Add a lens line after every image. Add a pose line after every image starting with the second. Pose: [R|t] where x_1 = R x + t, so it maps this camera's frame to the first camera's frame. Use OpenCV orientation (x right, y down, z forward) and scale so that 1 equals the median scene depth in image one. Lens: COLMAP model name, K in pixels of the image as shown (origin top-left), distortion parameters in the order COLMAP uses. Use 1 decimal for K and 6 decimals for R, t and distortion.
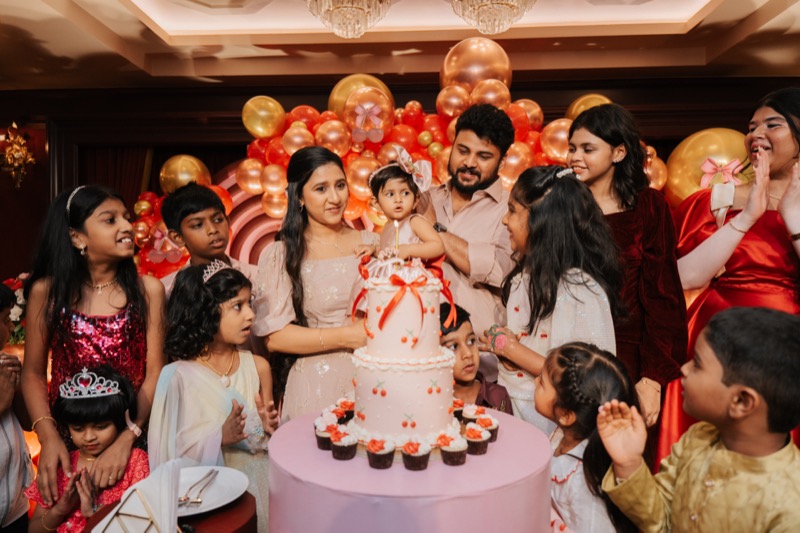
lens RADIAL K [[537.1, 0, 399.8], [0, 537.1, 266.9], [0, 0, 1]] dist [0.033975, -0.043764]
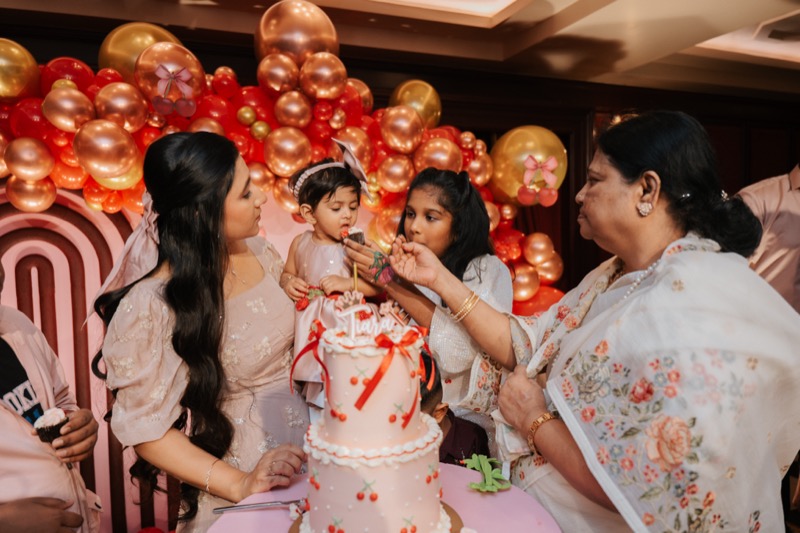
lens RADIAL K [[553.9, 0, 412.7], [0, 553.9, 266.7], [0, 0, 1]] dist [0.036800, -0.049044]
pose [[0.896770, -0.050993, 0.439549, -0.111147], [0.031825, 0.998198, 0.050874, -0.042493], [-0.441351, -0.031634, 0.896777, 0.115319]]
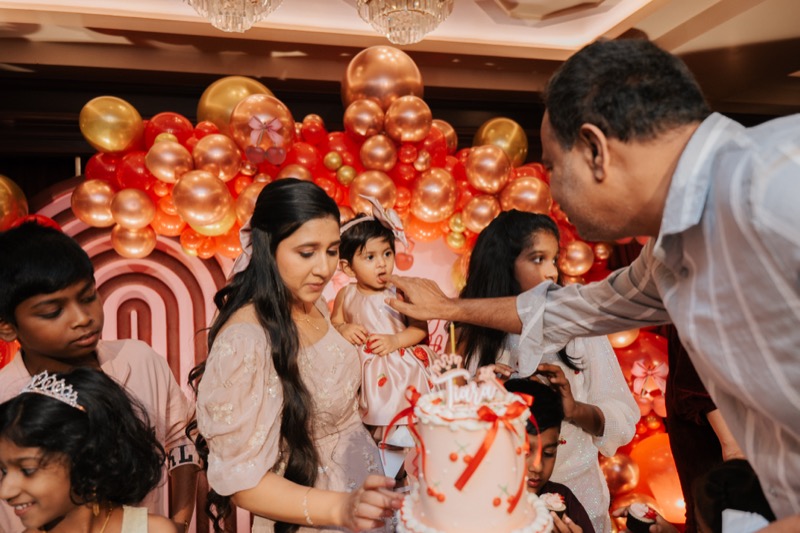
lens RADIAL K [[561.8, 0, 412.3], [0, 561.8, 266.4], [0, 0, 1]] dist [0.040470, -0.052358]
pose [[0.949826, -0.029091, 0.311424, -0.112838], [0.036535, 0.999169, -0.018095, -0.054792], [-0.310639, 0.028565, 0.950099, 0.137664]]
